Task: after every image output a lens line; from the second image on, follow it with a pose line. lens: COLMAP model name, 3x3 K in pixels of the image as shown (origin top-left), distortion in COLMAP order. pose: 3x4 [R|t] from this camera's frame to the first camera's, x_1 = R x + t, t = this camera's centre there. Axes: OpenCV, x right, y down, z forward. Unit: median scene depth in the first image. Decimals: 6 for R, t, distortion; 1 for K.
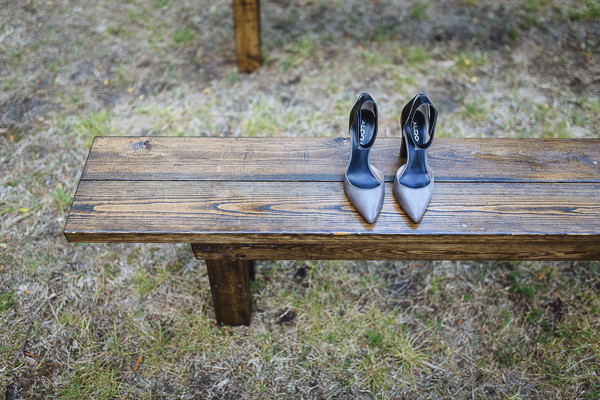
lens RADIAL K [[557.2, 0, 300.5], [0, 557.2, 187.2], [0, 0, 1]] dist [-0.003145, 0.014963]
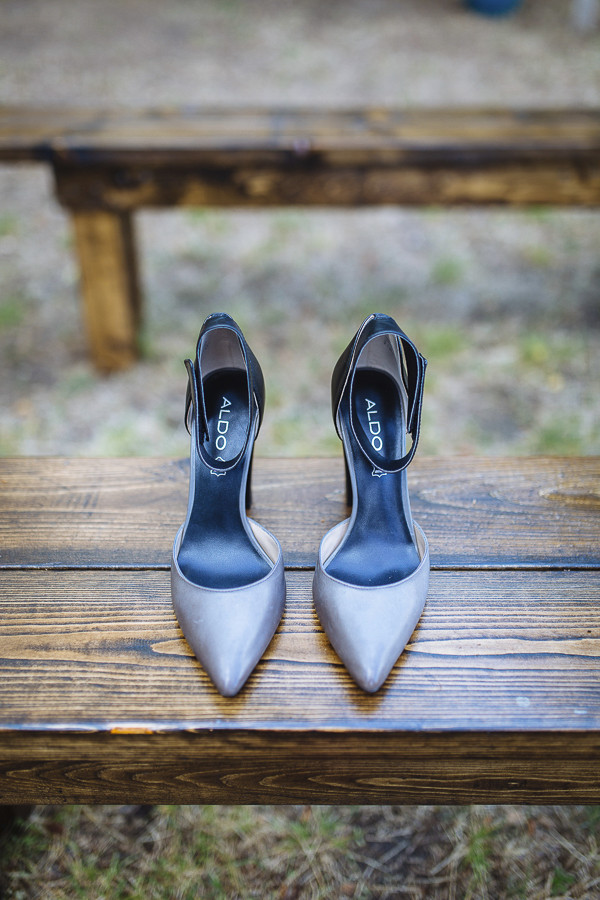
lens RADIAL K [[835.8, 0, 295.5], [0, 835.8, 450.4], [0, 0, 1]] dist [-0.003145, 0.014963]
pose [[0.999736, -0.009053, -0.021140, 0.165672], [0.004904, 0.982037, -0.188624, 0.015783], [0.022468, 0.188470, 0.981822, 0.471099]]
